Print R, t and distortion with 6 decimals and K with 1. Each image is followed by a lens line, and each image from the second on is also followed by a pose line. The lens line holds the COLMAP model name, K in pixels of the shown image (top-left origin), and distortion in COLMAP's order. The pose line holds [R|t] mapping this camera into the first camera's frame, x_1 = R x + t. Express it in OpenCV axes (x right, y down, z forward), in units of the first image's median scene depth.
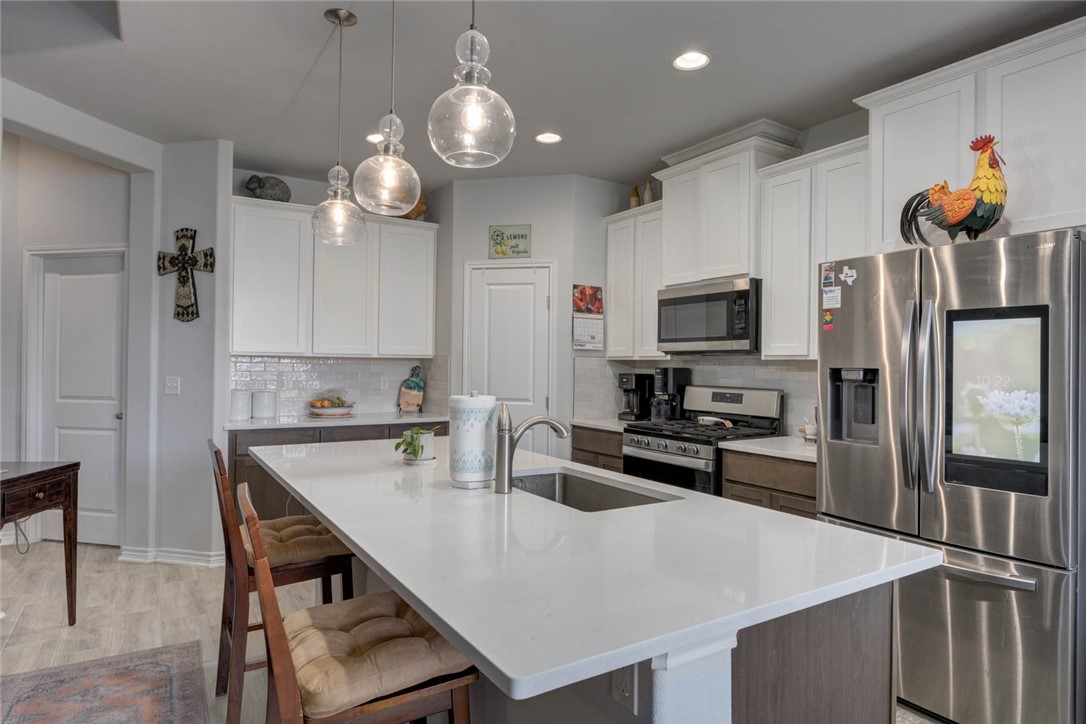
lens RADIAL K [[628.7, 0, 553.0], [0, 628.7, 361.7], [0, 0, 1]] dist [-0.010563, 0.004481]
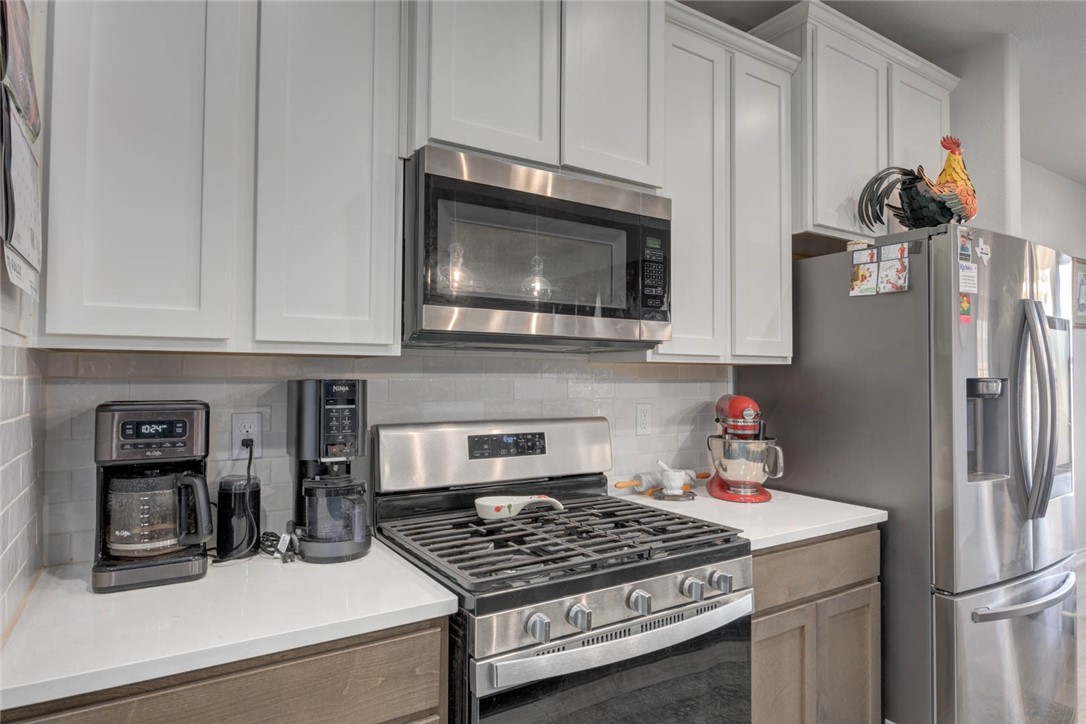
lens RADIAL K [[628.7, 0, 555.5], [0, 628.7, 360.5], [0, 0, 1]] dist [-0.010563, 0.004481]
pose [[0.003030, 0.011473, 0.999930, -0.183704], [-0.012247, 0.999860, -0.011435, 0.002506], [-0.999920, -0.012211, 0.003170, 1.067366]]
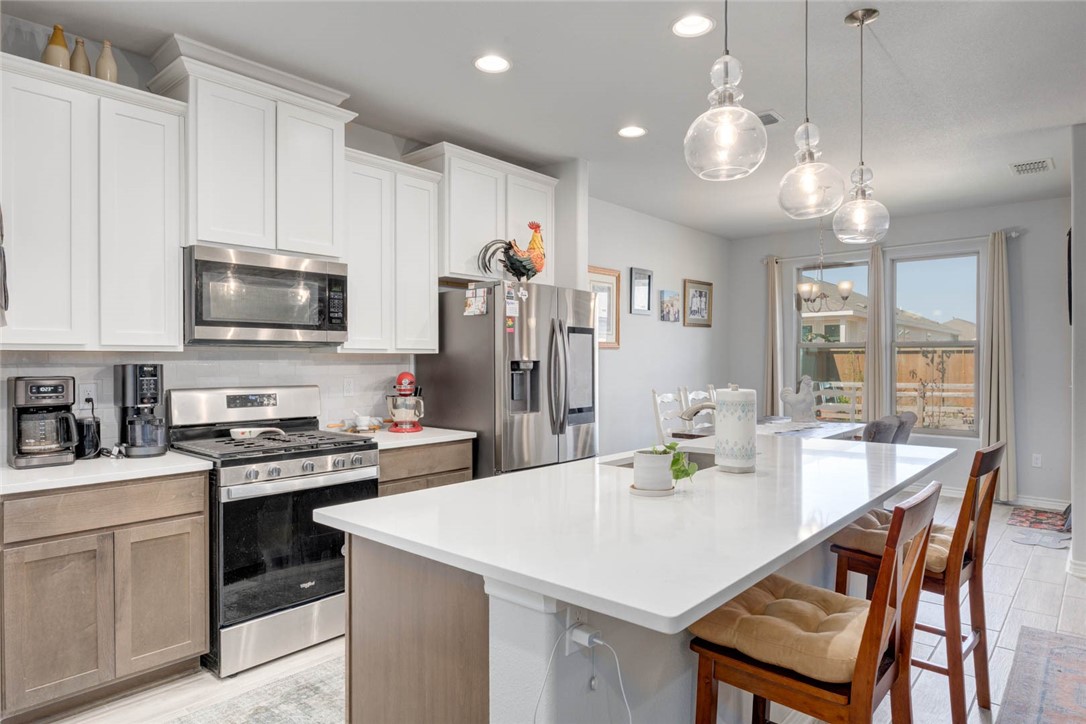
lens RADIAL K [[628.7, 0, 545.6], [0, 628.7, 360.8], [0, 0, 1]] dist [-0.010563, 0.004481]
pose [[-0.266726, -0.011035, 0.963709, -0.635119], [-0.006327, 0.999933, 0.009699, -0.002596], [-0.963752, -0.003510, -0.266778, 0.945919]]
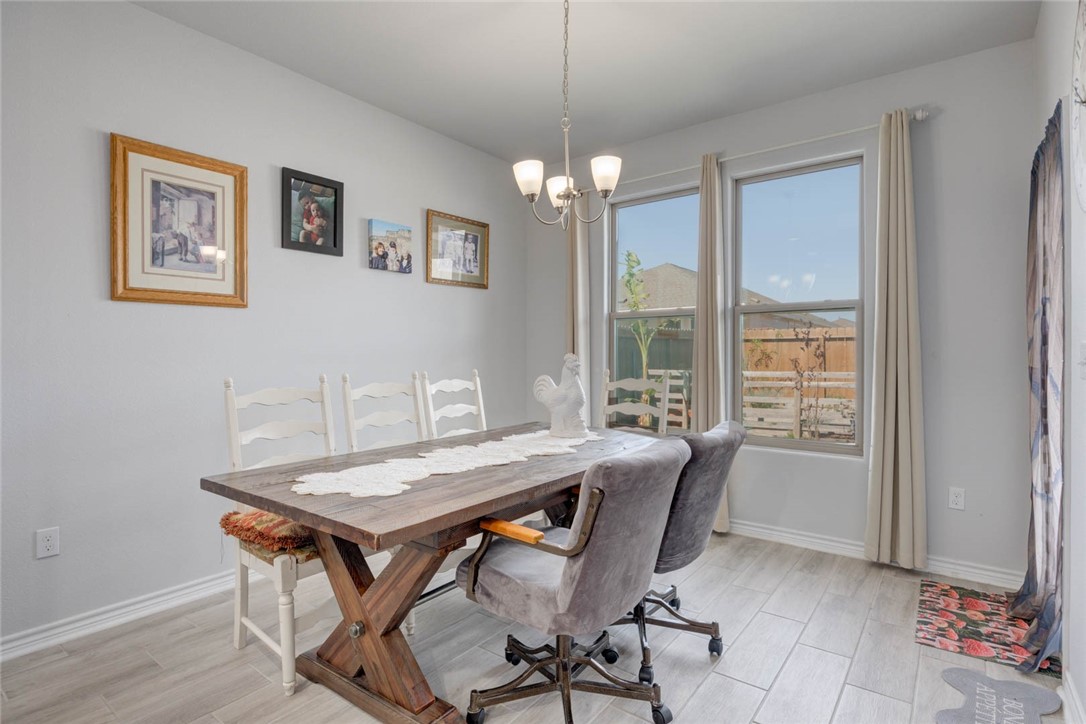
lens RADIAL K [[547.5, 0, 536.2], [0, 547.5, 358.1], [0, 0, 1]] dist [-0.003660, 0.000700]
pose [[-0.333695, -0.015954, 0.942546, -0.014526], [-0.006564, 0.999872, 0.014600, 0.039978], [-0.942658, -0.001315, -0.333756, 0.206763]]
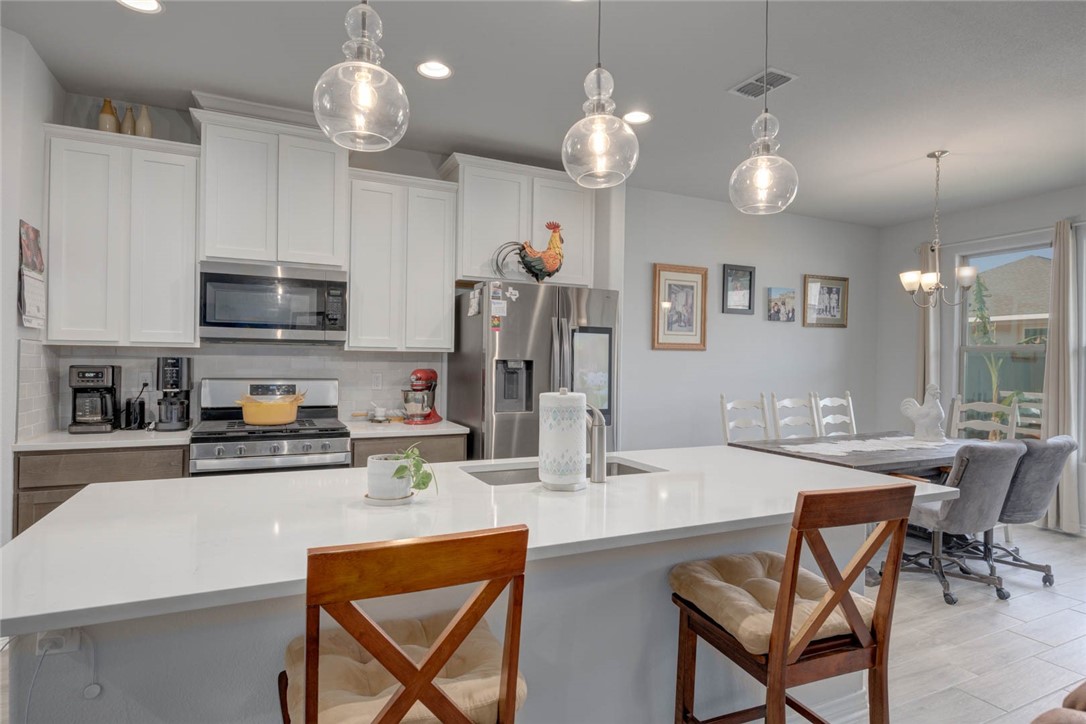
lens RADIAL K [[580.9, 0, 547.3], [0, 580.9, 361.0], [0, 0, 1]] dist [-0.013324, 0.005380]
pose [[0.123984, -0.009647, 0.992237, -0.579744], [-0.017714, 0.999772, 0.011933, -0.003167], [-0.992126, -0.019056, 0.123785, 0.542406]]
